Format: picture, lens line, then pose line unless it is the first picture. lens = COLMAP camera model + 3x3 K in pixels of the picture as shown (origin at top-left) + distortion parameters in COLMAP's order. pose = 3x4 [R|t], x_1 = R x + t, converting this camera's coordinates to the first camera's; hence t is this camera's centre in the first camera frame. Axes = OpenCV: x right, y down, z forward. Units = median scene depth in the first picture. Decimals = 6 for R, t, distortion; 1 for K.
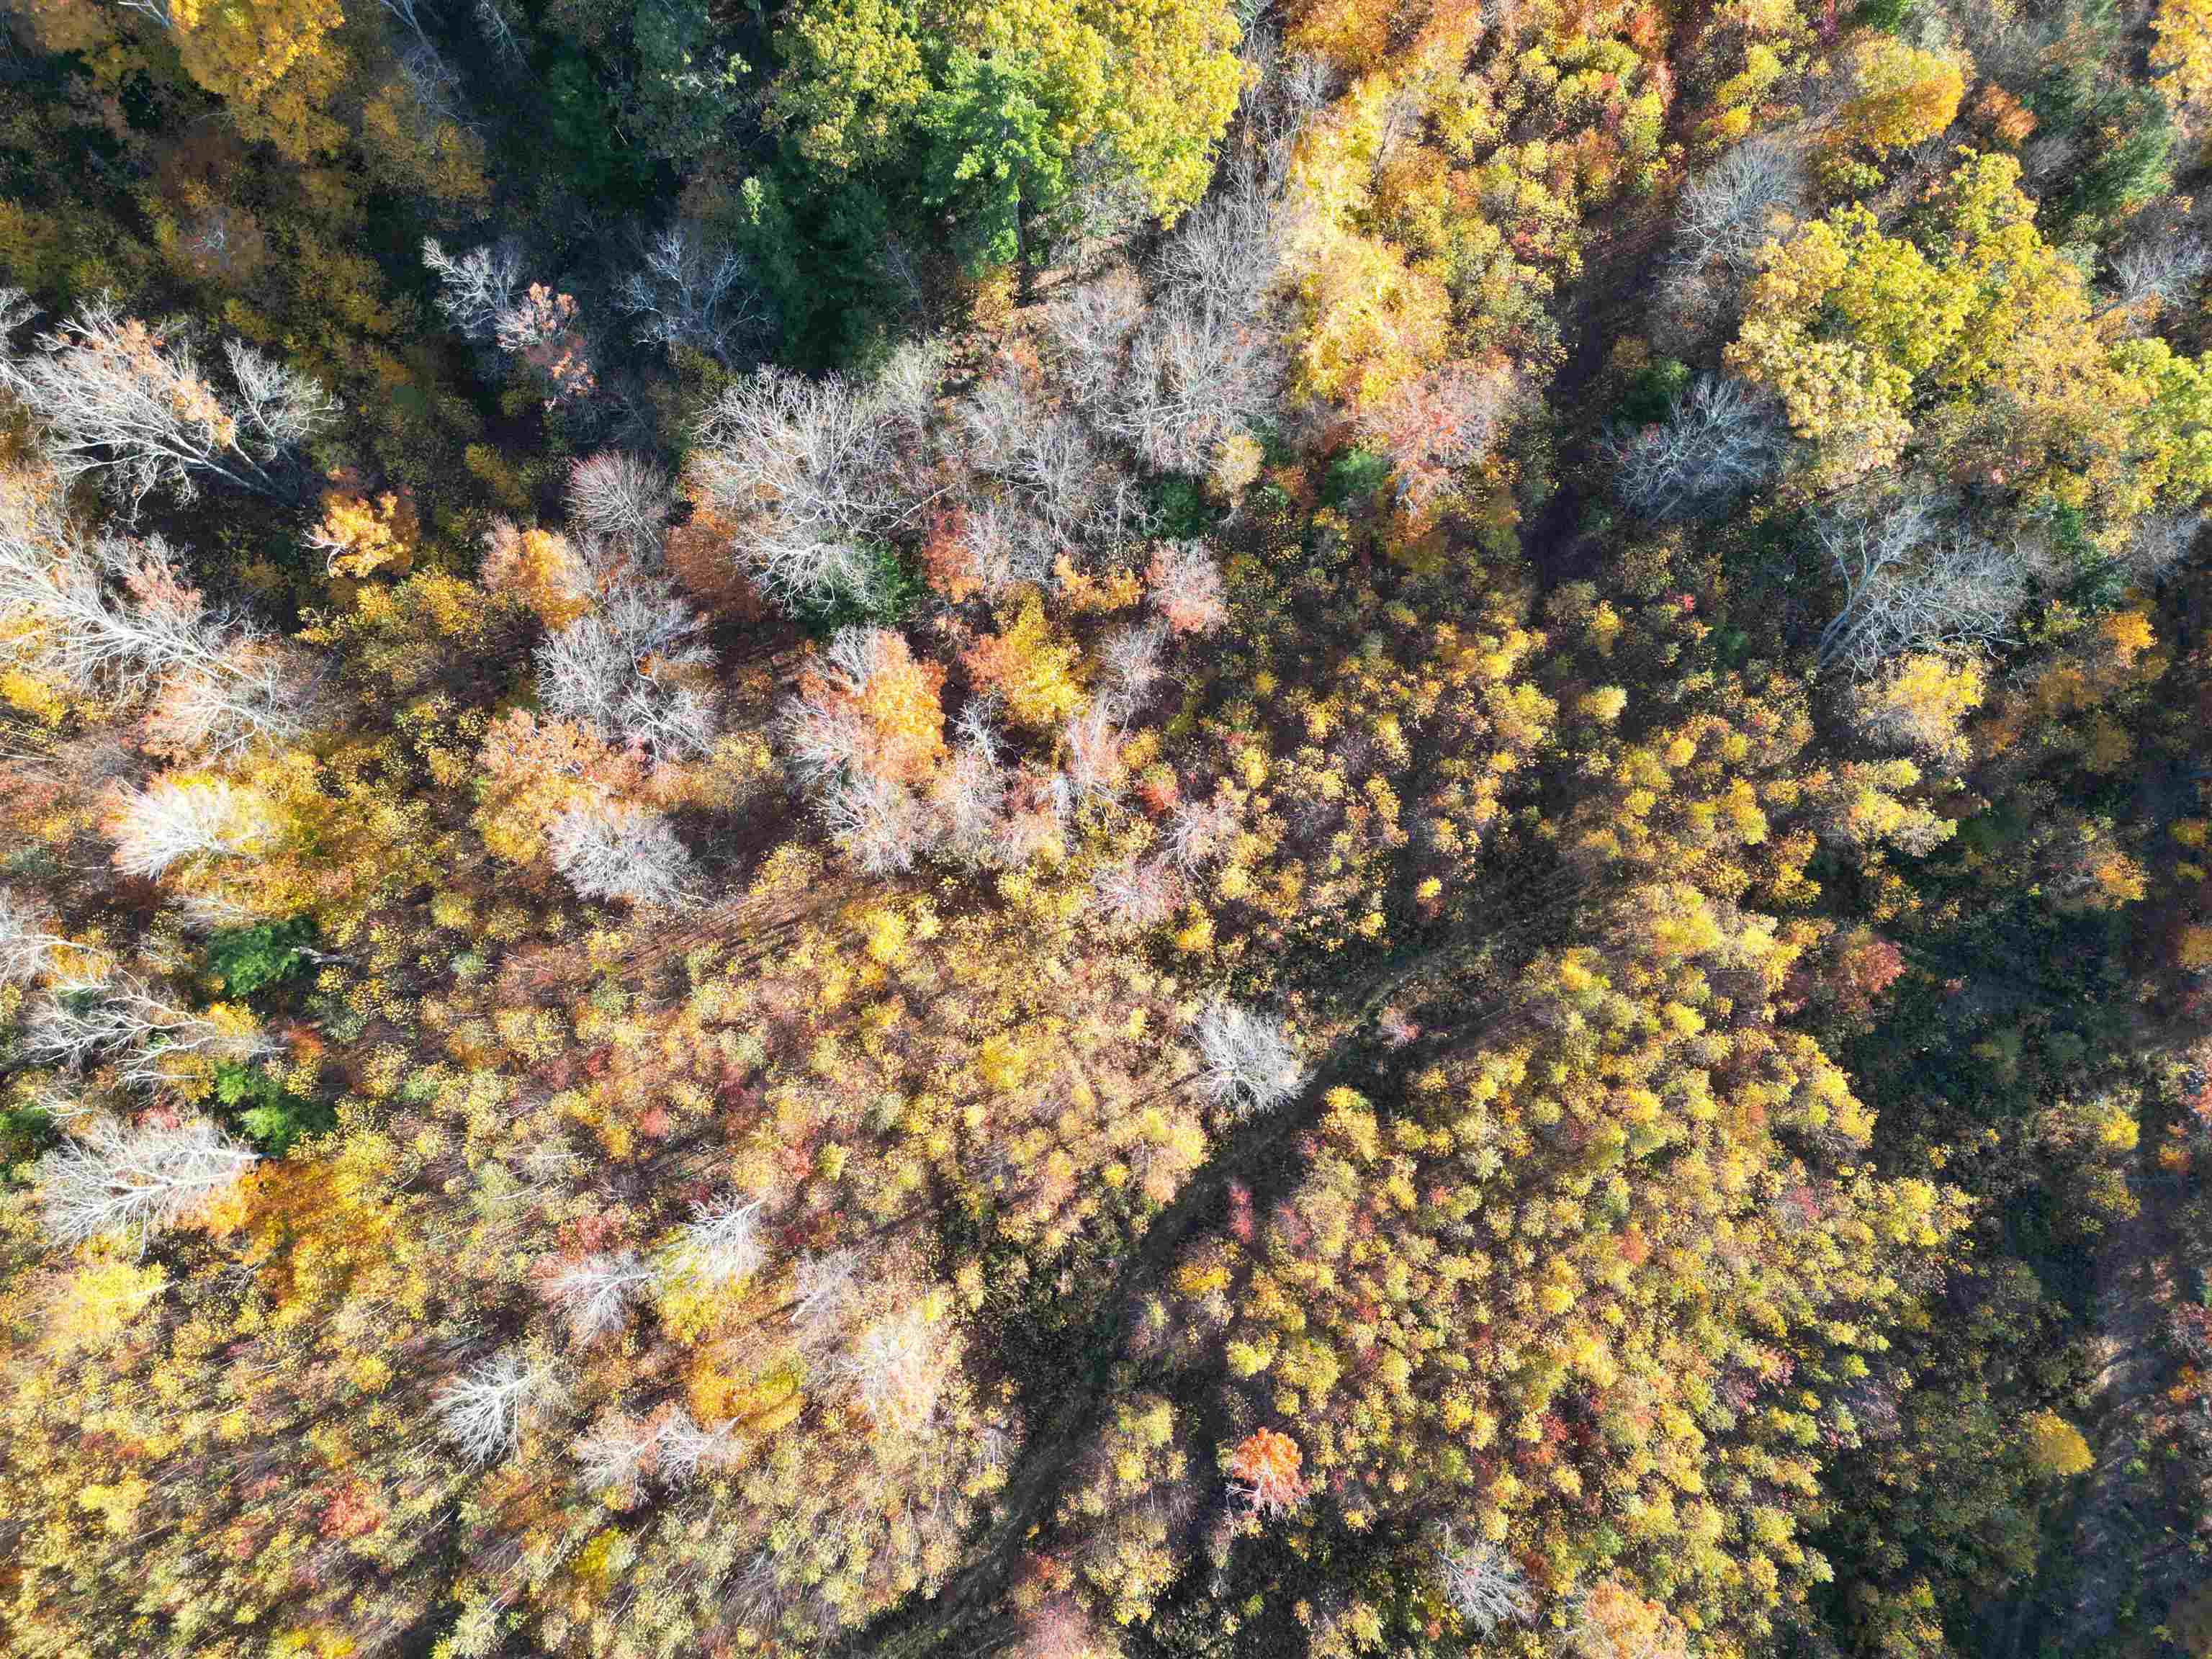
lens RADIAL K [[1520.5, 0, 1115.9], [0, 1520.5, 834.9], [0, 0, 1]] dist [0.087684, -0.084115]
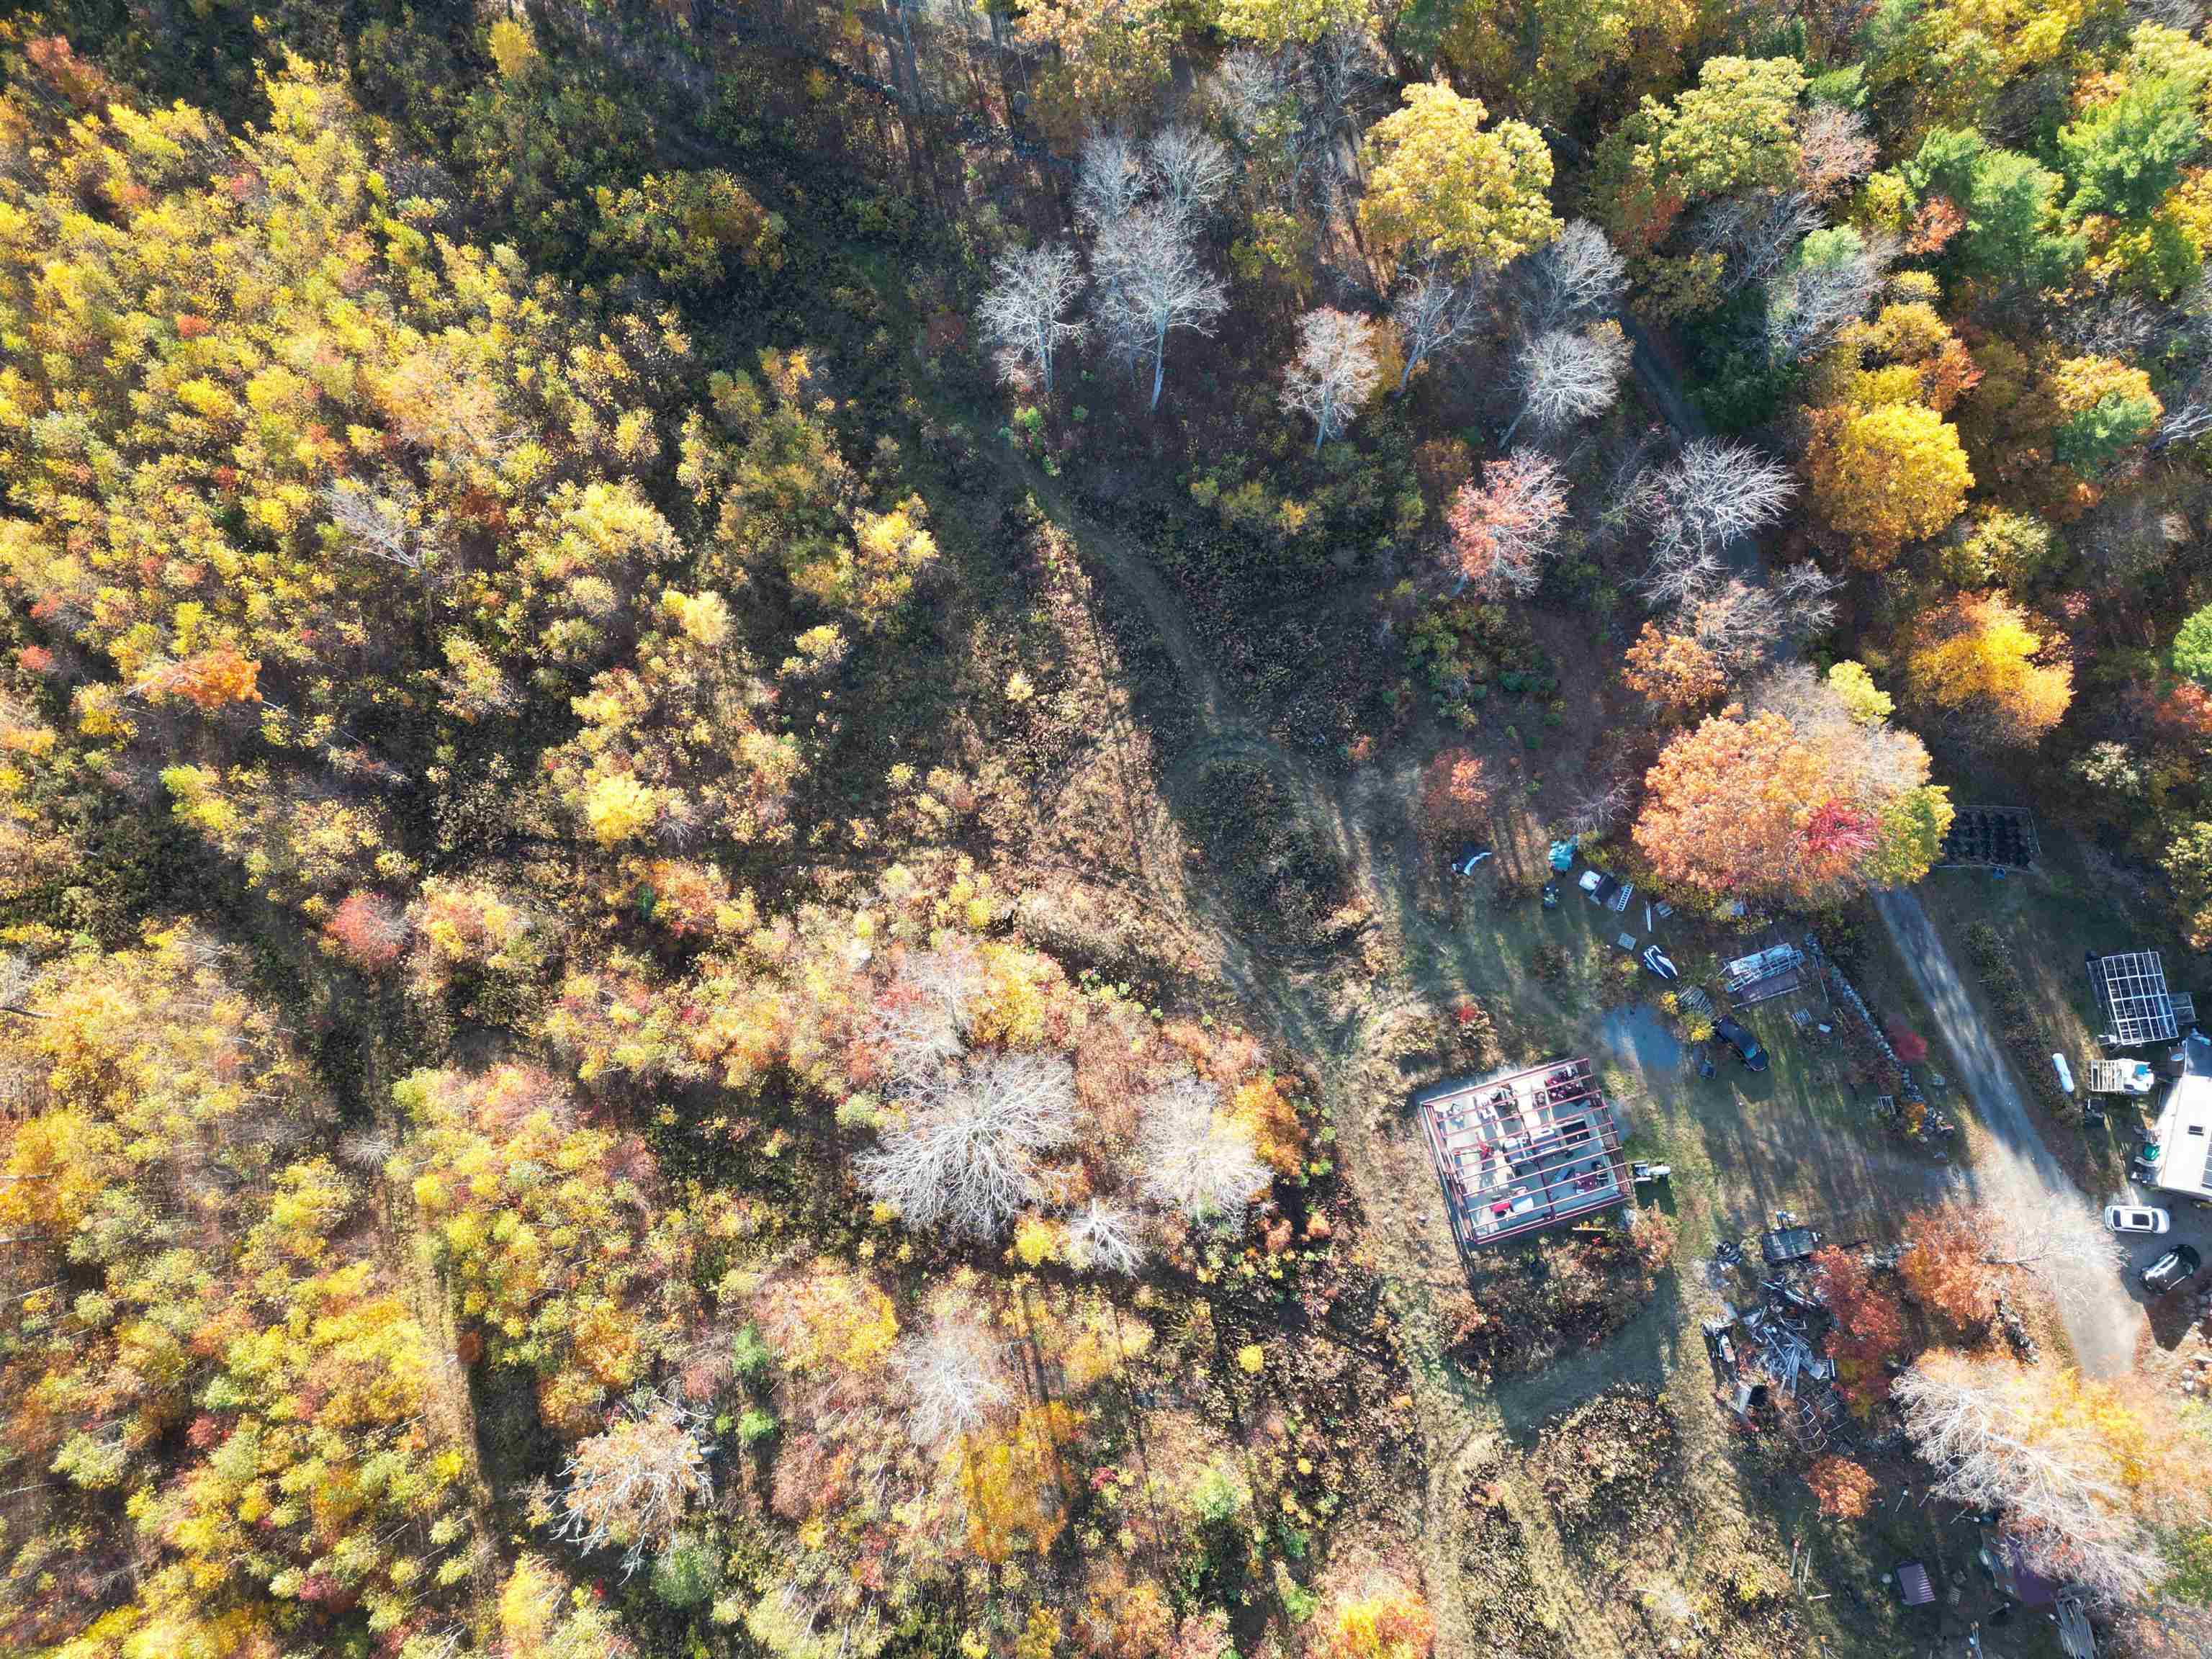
lens RADIAL K [[1520.5, 0, 1115.9], [0, 1520.5, 834.9], [0, 0, 1]] dist [0.087684, -0.084115]
pose [[0.237827, -0.959794, 0.149108, -0.015780], [0.960139, 0.255518, 0.113326, 0.849523], [-0.146870, 0.116212, 0.982305, -0.127261]]
